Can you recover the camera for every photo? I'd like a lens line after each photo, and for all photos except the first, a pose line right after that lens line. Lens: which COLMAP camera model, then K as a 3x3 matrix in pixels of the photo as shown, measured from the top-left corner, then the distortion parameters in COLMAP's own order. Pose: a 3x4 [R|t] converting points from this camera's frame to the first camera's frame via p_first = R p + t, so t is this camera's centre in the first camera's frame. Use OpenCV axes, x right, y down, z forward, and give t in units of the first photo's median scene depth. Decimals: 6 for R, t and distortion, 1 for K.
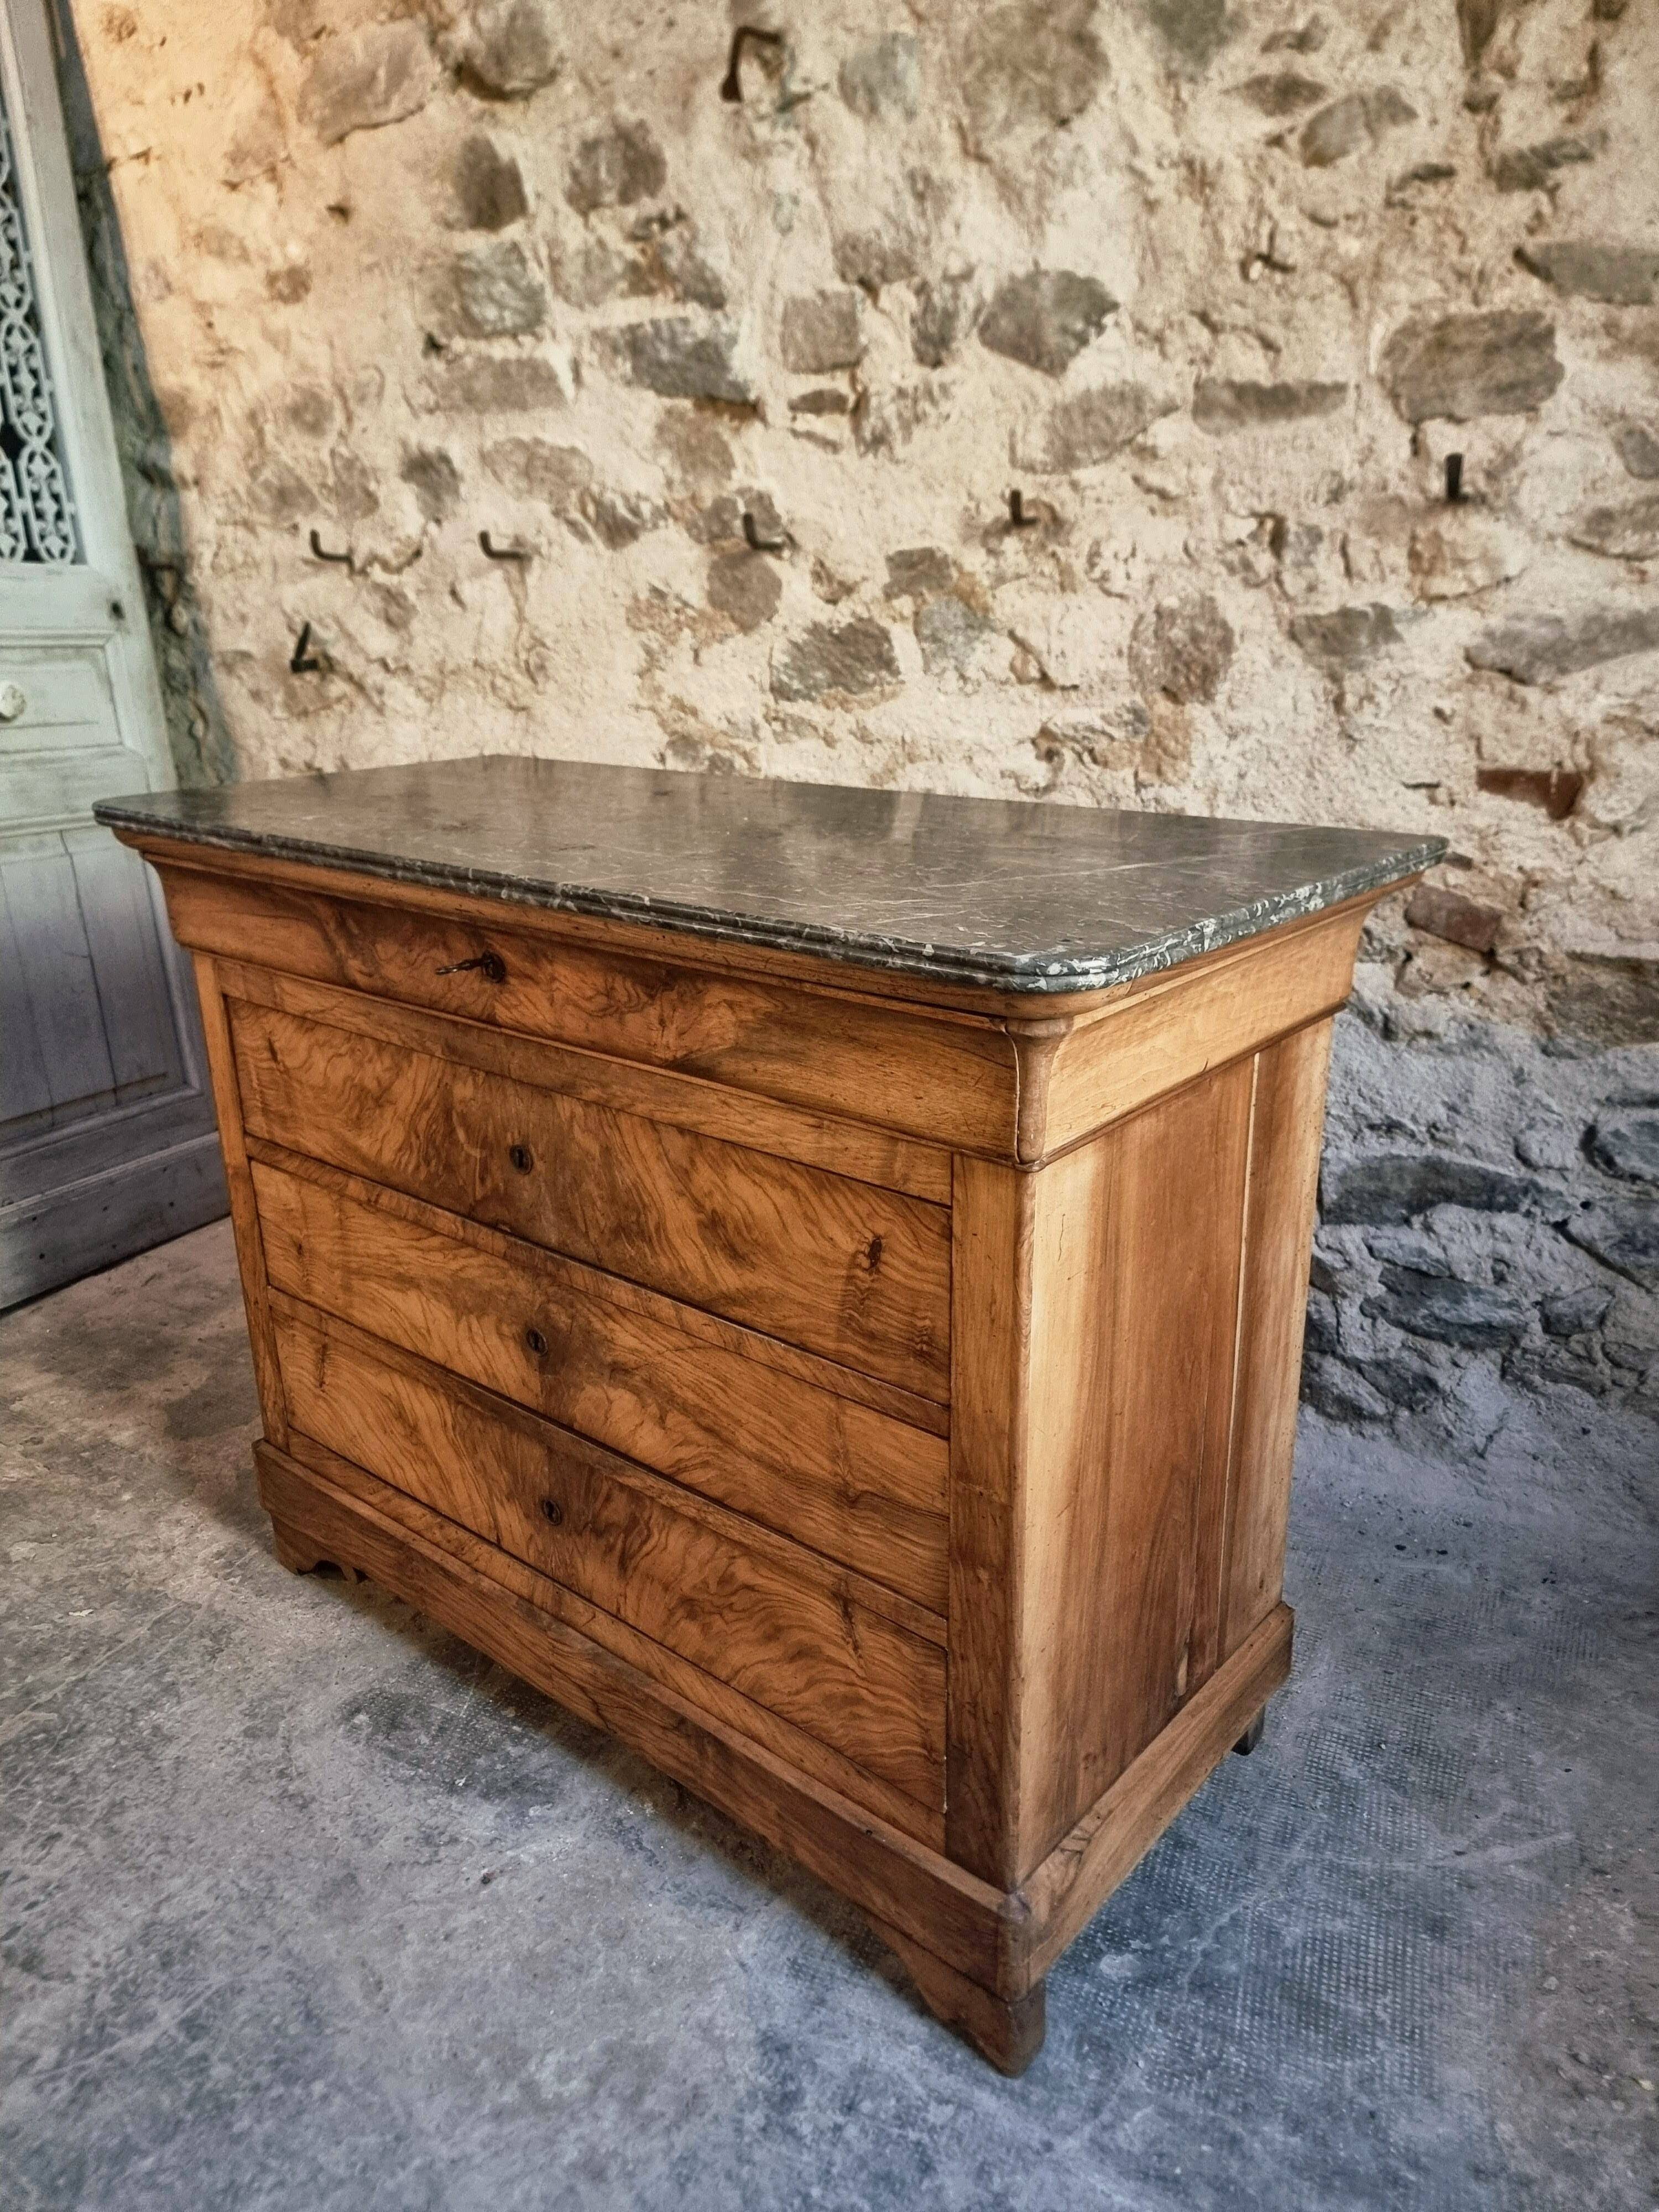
lens RADIAL K [[1560.1, 0, 809.9], [0, 1560.1, 1127.0], [0, 0, 1]] dist [0.058072, -0.054567]
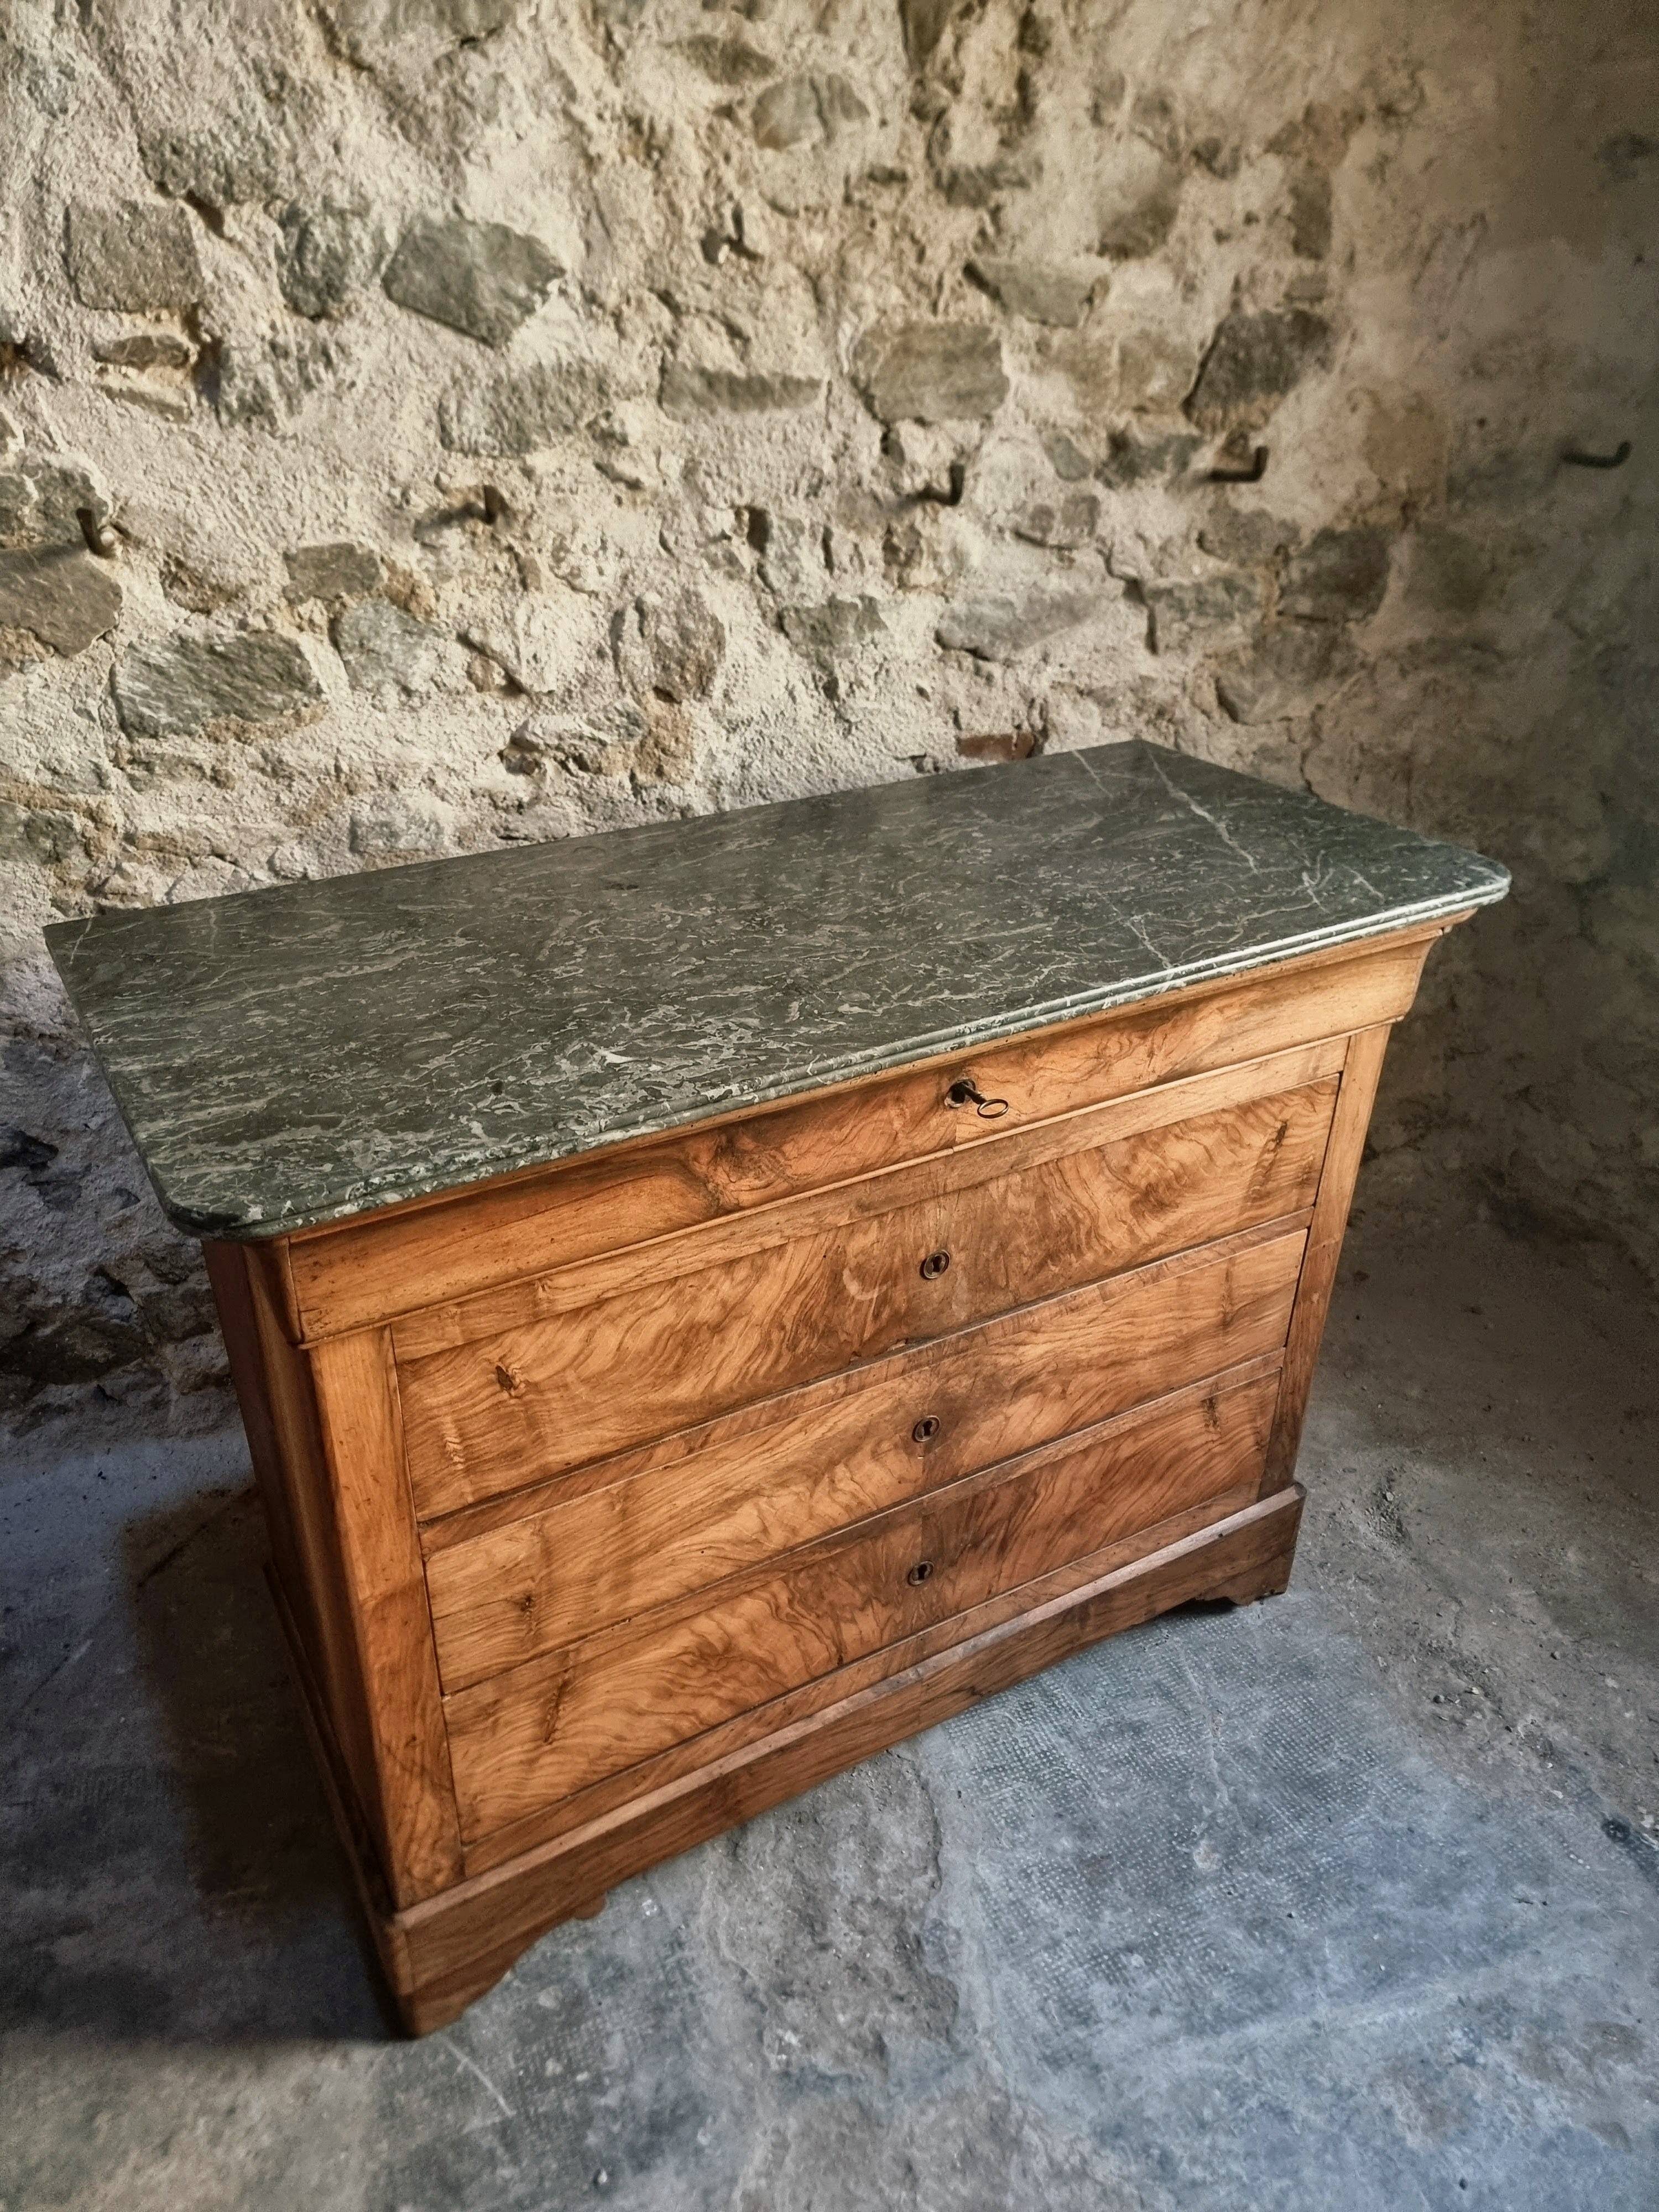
lens RADIAL K [[1555.1, 0, 794.1], [0, 1555.1, 1103.4], [0, 0, 1]] dist [0.063035, -0.057554]
pose [[0.678365, -0.327600, 0.657647, -0.429903], [0.230874, 0.944798, 0.232493, -0.246194], [-0.697509, -0.005882, 0.716552, 0.266593]]
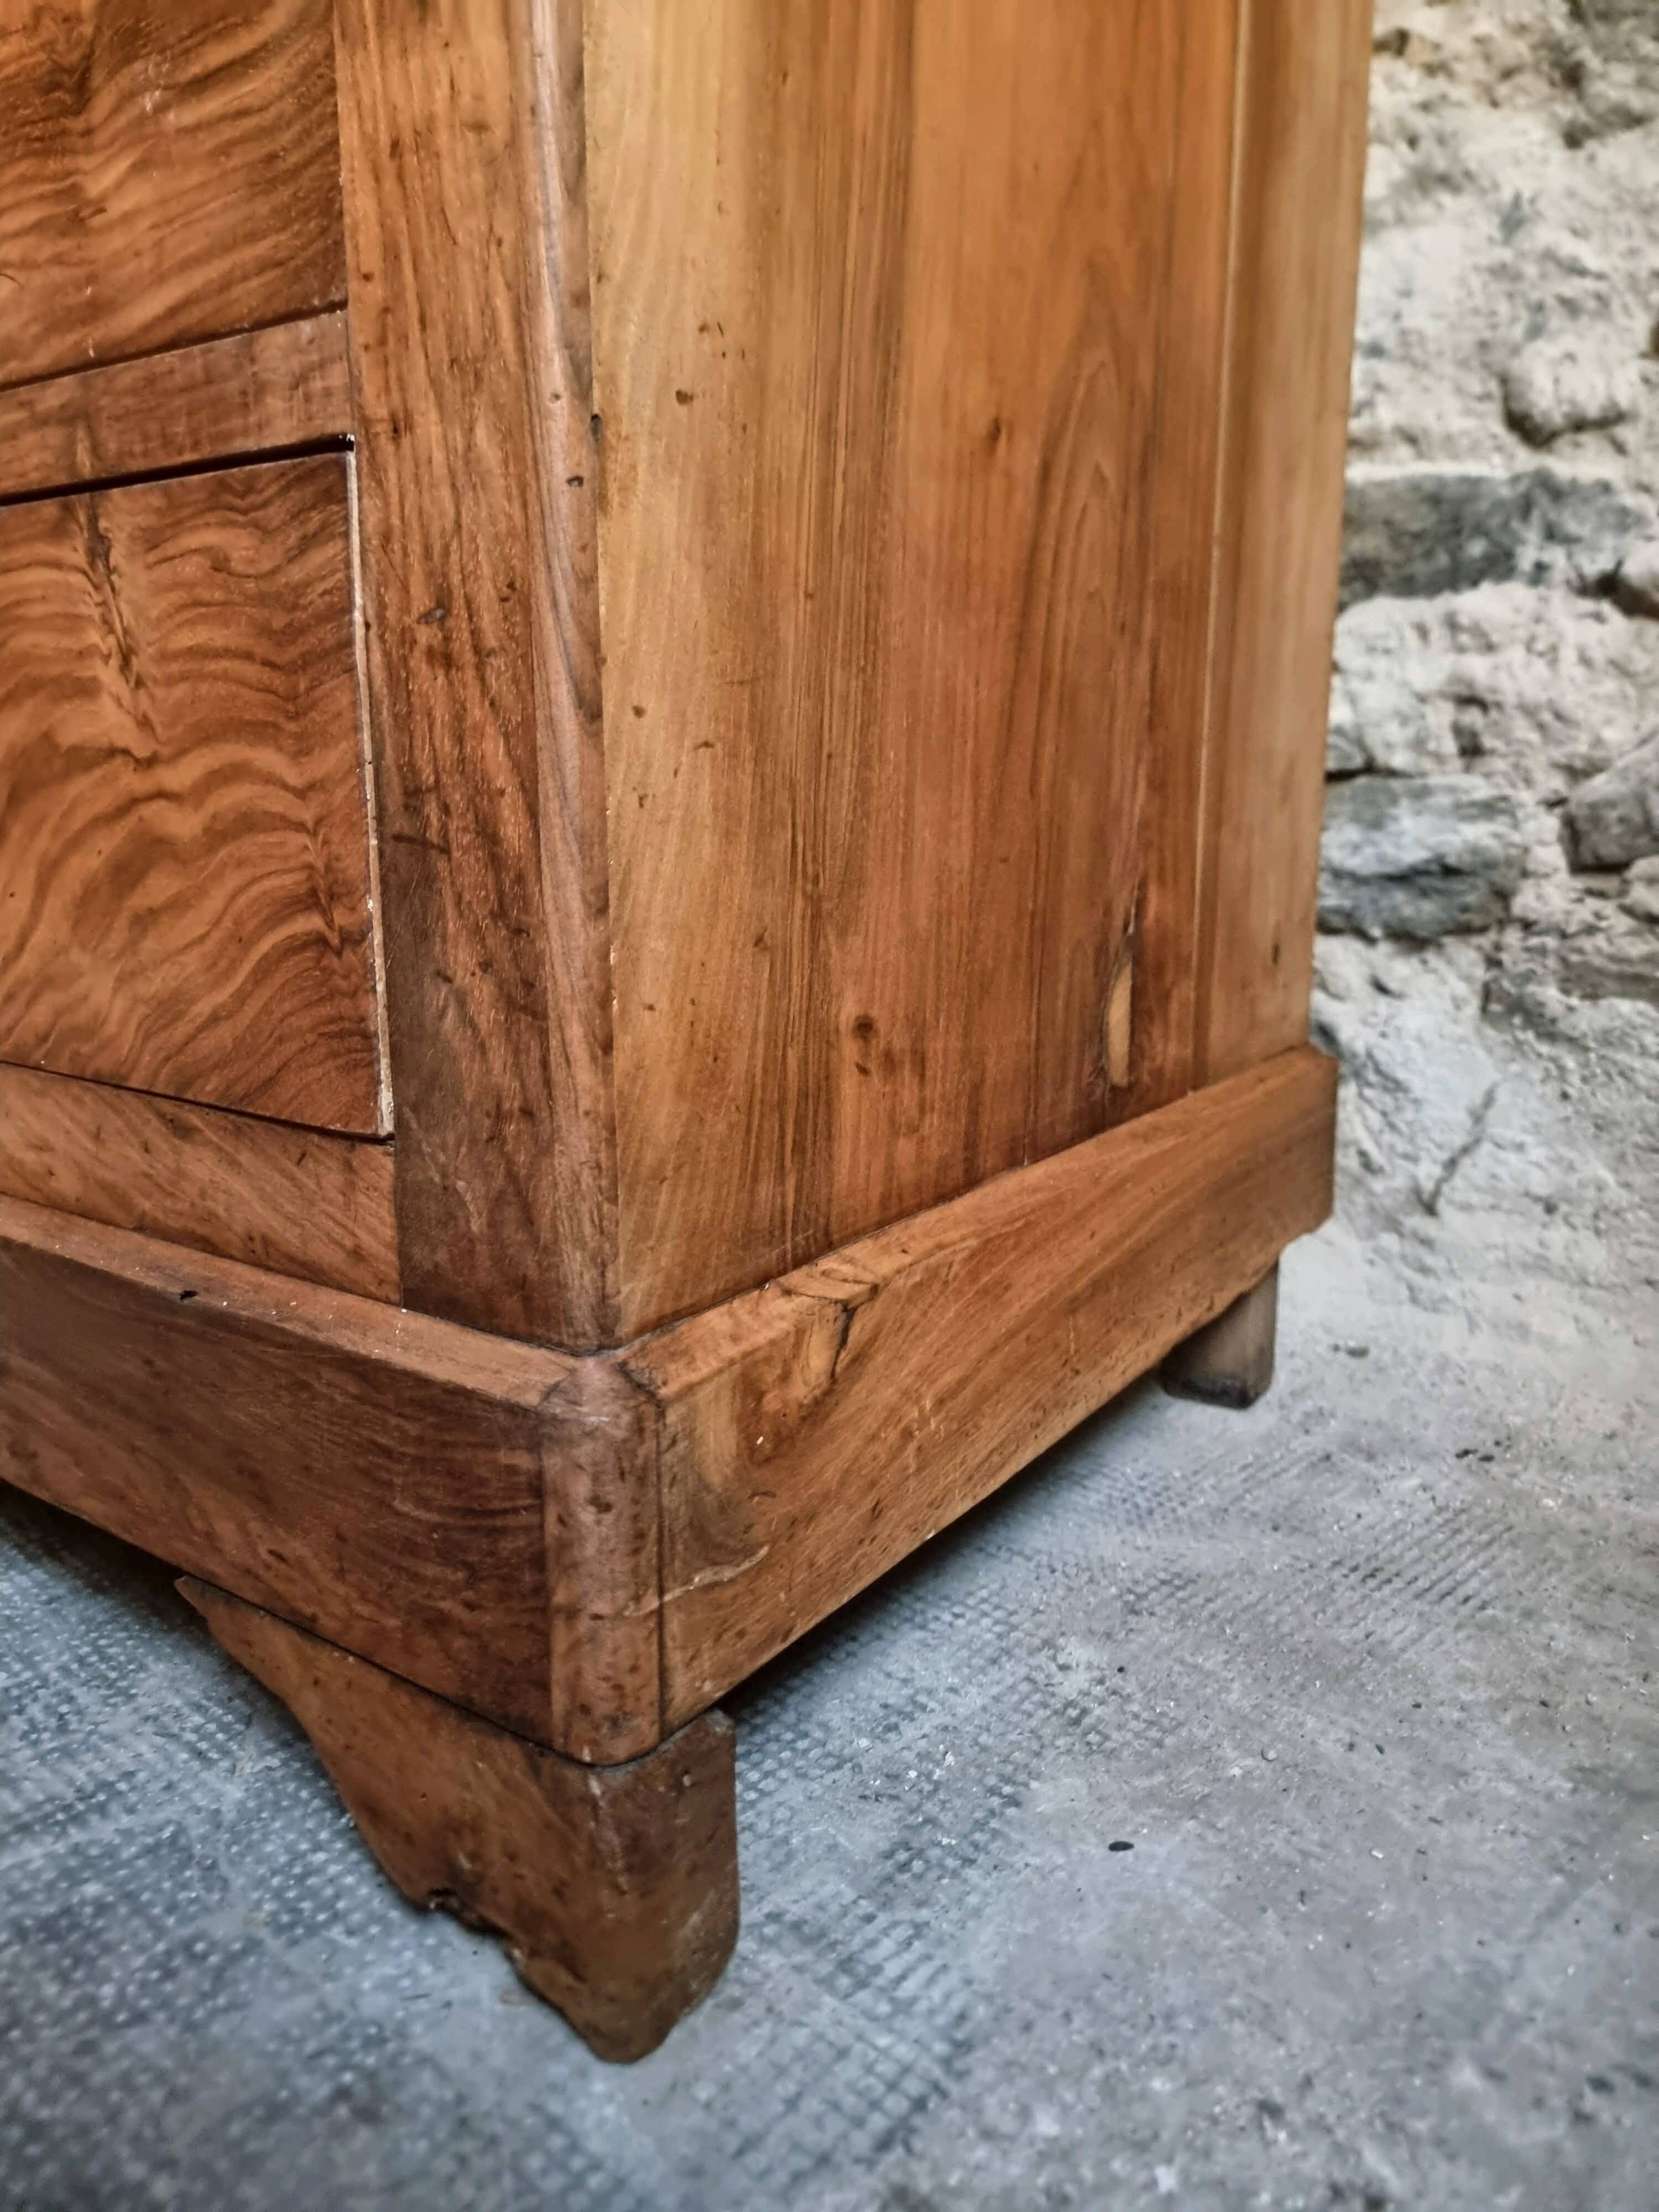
lens RADIAL K [[1585.0, 0, 810.6], [0, 1585.0, 1103.2], [0, 0, 1]] dist [0.041340, -0.054133]
pose [[0.950866, 0.085239, -0.297637, 0.407265], [-0.122254, 0.986603, -0.108018, 0.255335], [0.284442, 0.139098, 0.948549, 0.567563]]
